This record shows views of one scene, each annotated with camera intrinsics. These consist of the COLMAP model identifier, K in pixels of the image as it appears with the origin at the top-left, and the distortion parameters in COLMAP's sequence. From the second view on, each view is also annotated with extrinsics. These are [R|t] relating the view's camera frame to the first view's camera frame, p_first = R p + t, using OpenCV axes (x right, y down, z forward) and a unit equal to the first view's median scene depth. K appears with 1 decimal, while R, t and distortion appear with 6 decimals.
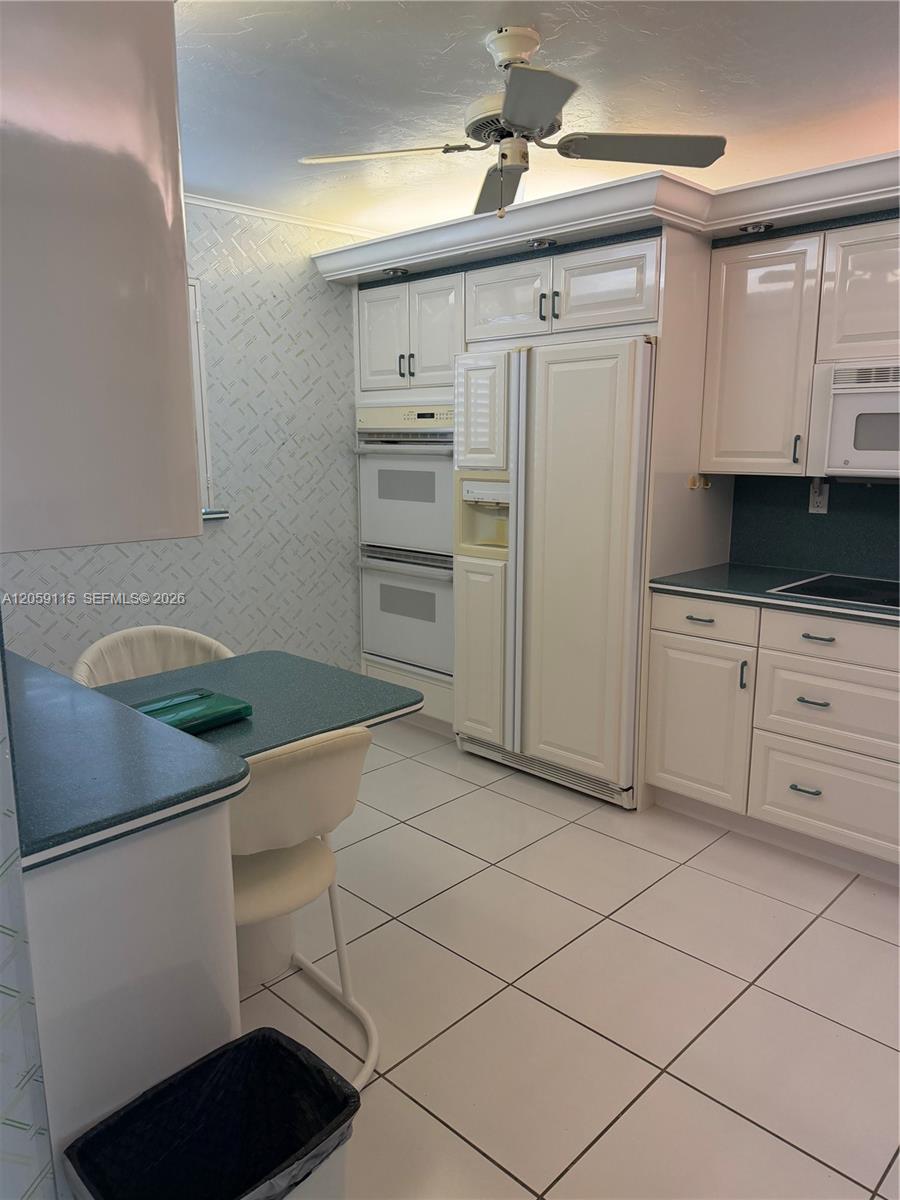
lens RADIAL K [[841.9, 0, 453.5], [0, 841.9, 601.6], [0, 0, 1]] dist [0.005595, -0.002710]
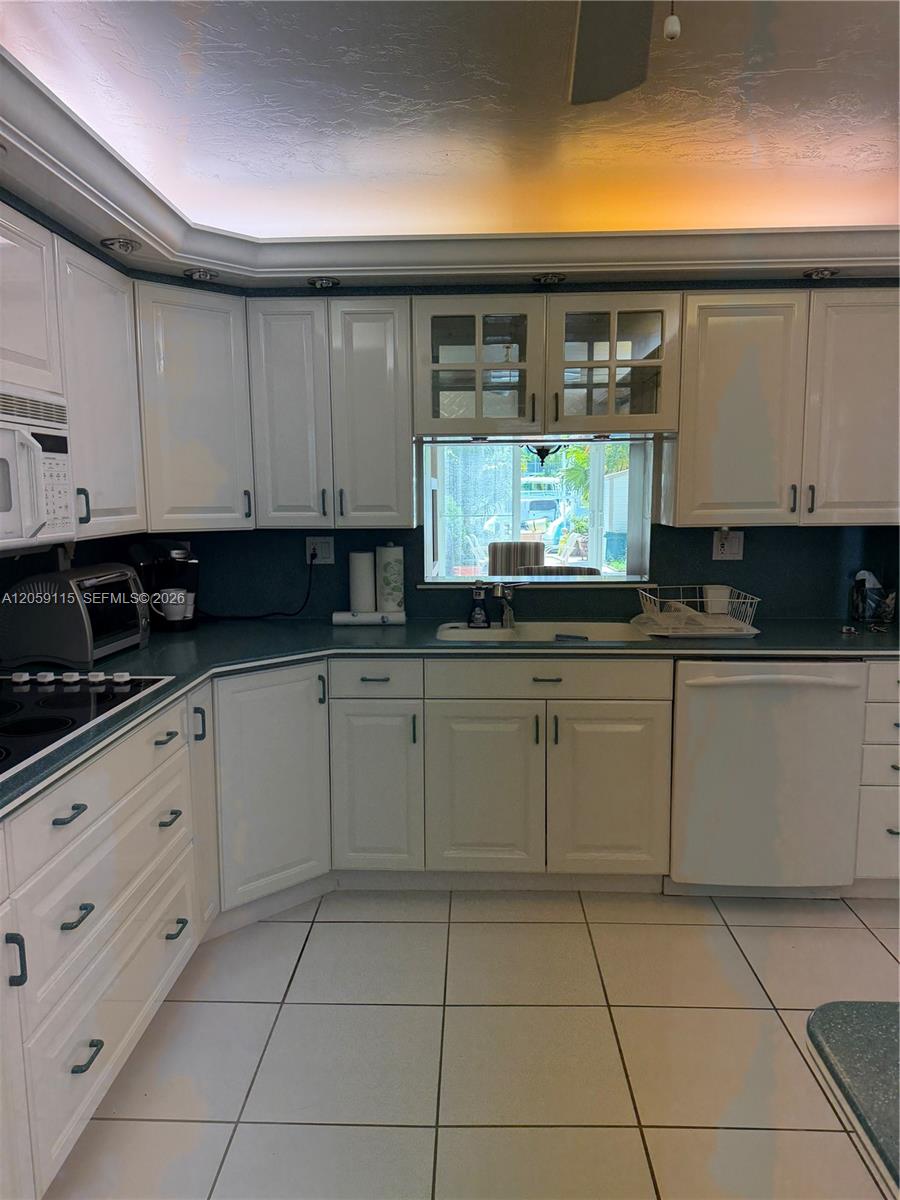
lens RADIAL K [[822.0, 0, 445.2], [0, 822.0, 605.9], [0, 0, 1]] dist [0.049679, -0.045778]
pose [[0.747573, -0.098110, 0.656893, -0.098308], [0.134842, 0.990852, -0.005468, -0.018480], [-0.650348, 0.092664, 0.753964, 0.093604]]
